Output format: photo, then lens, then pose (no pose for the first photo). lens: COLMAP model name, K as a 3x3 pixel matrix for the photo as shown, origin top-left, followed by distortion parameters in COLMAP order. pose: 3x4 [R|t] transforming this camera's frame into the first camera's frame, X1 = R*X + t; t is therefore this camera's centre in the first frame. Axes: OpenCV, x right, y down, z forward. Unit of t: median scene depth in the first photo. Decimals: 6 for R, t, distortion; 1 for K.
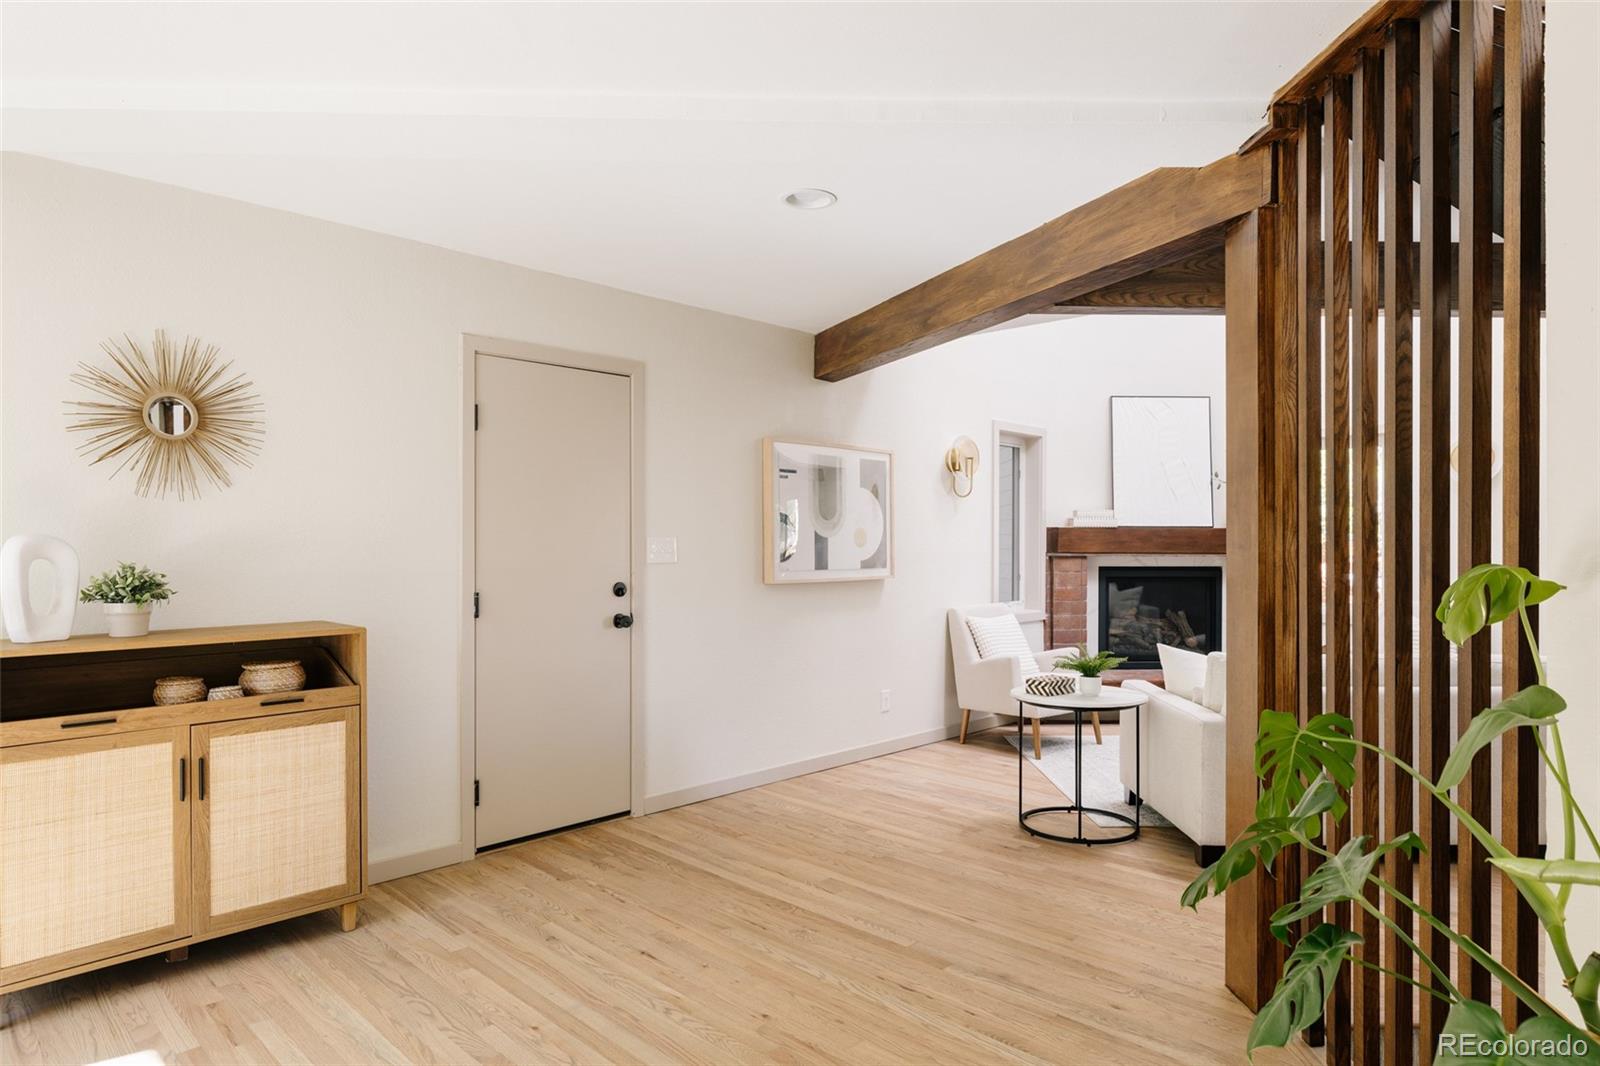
lens RADIAL K [[958.5, 0, 800.9], [0, 958.5, 539.2], [0, 0, 1]] dist [0.001274, -0.000578]
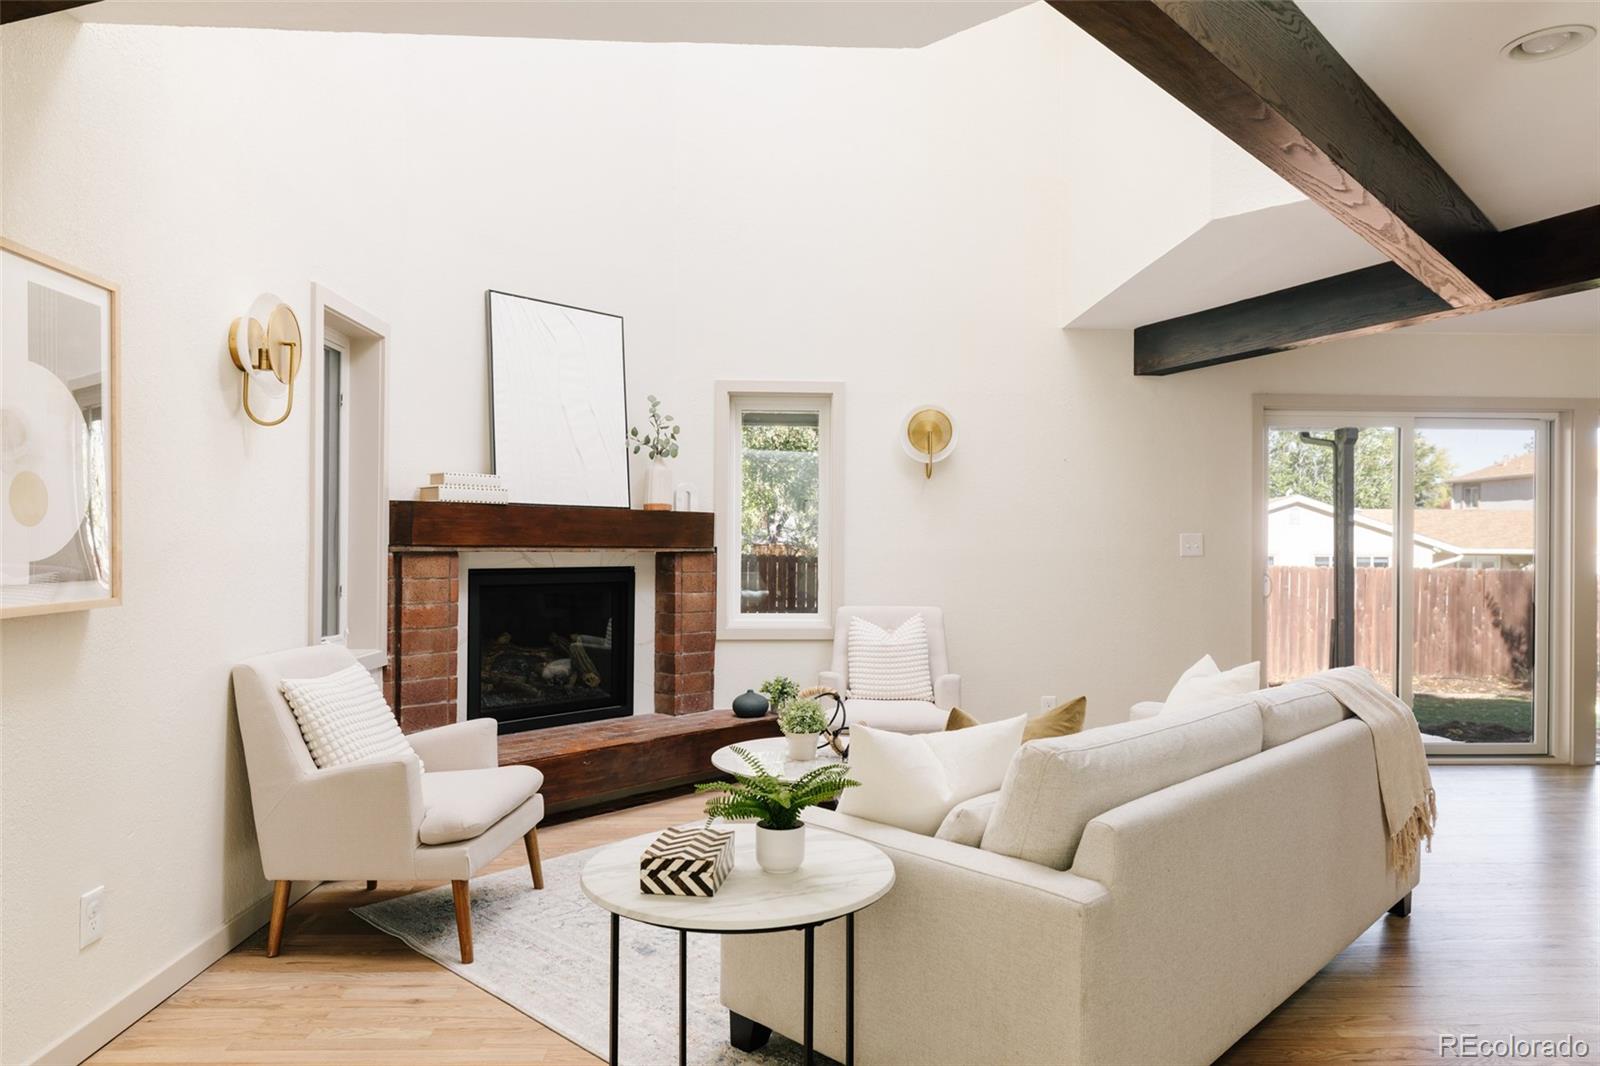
lens RADIAL K [[1041.3, 0, 803.8], [0, 1041.3, 543.3], [0, 0, 1]] dist [0.009020, 0.000479]
pose [[0.691770, 0.003864, 0.722107, -0.017688], [-0.007656, 0.999969, 0.001983, 0.010272], [-0.722077, -0.006900, 0.691778, 0.432020]]
